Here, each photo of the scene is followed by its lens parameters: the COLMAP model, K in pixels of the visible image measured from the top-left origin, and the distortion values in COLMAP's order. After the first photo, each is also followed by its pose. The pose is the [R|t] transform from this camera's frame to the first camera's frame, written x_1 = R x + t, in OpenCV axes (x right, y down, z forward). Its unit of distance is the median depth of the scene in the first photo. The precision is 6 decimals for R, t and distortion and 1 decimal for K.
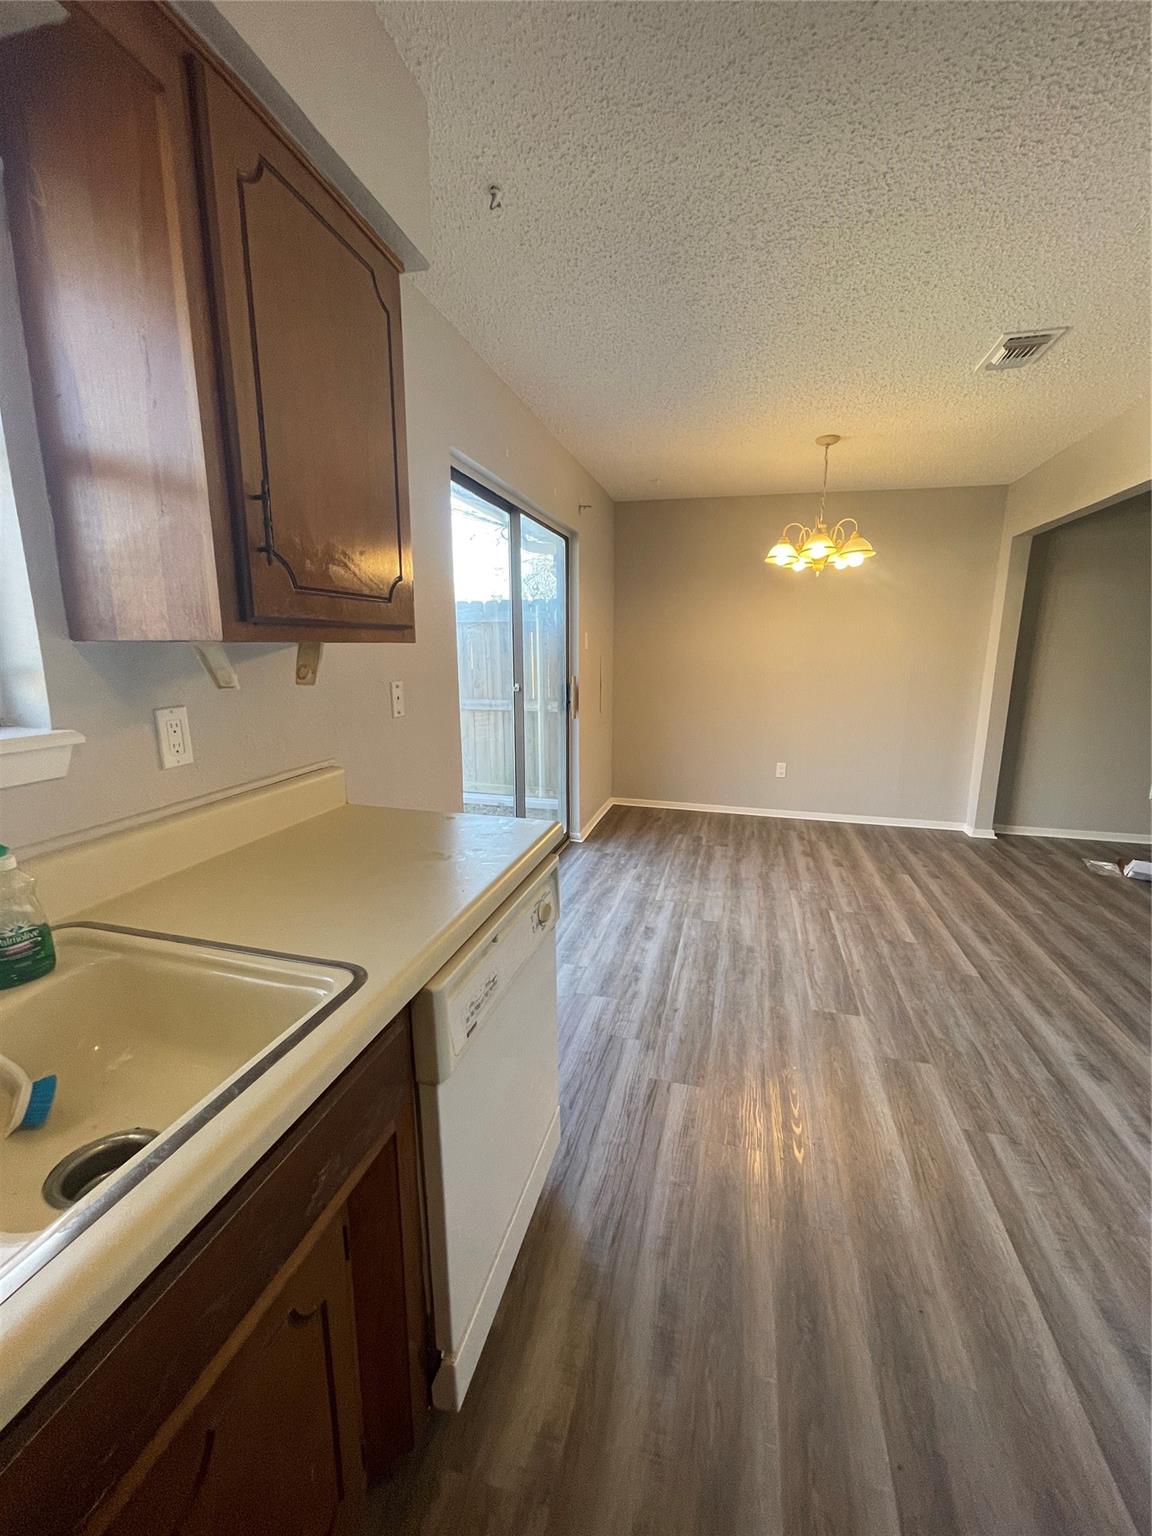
lens RADIAL K [[621.7, 0, 576.0], [0, 621.7, 768.0], [0, 0, 1]] dist [0.001733, 0.000194]
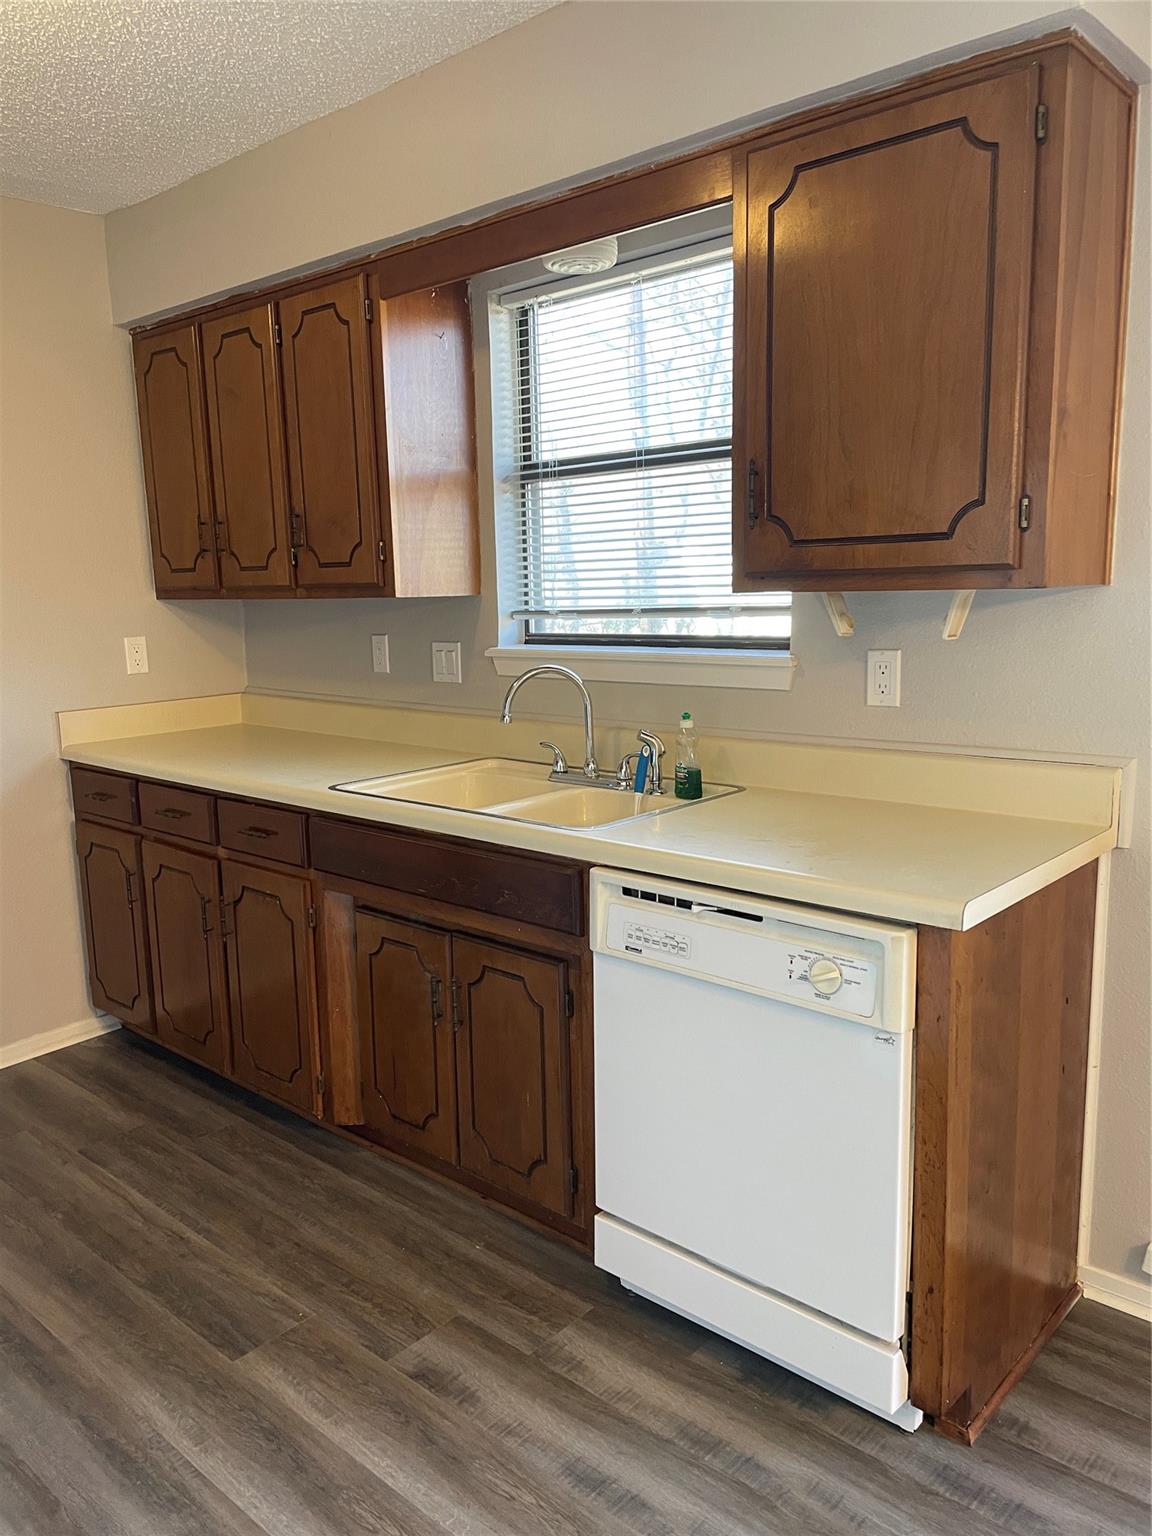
lens RADIAL K [[1164.9, 0, 576.0], [0, 1164.9, 768.0], [0, 0, 1]] dist [0.064703, -0.080627]
pose [[-0.467498, 0.155052, -0.870290, 1.382323], [-0.144986, 0.957717, 0.248511, -0.330538], [0.872023, 0.242359, -0.425250, 1.471104]]
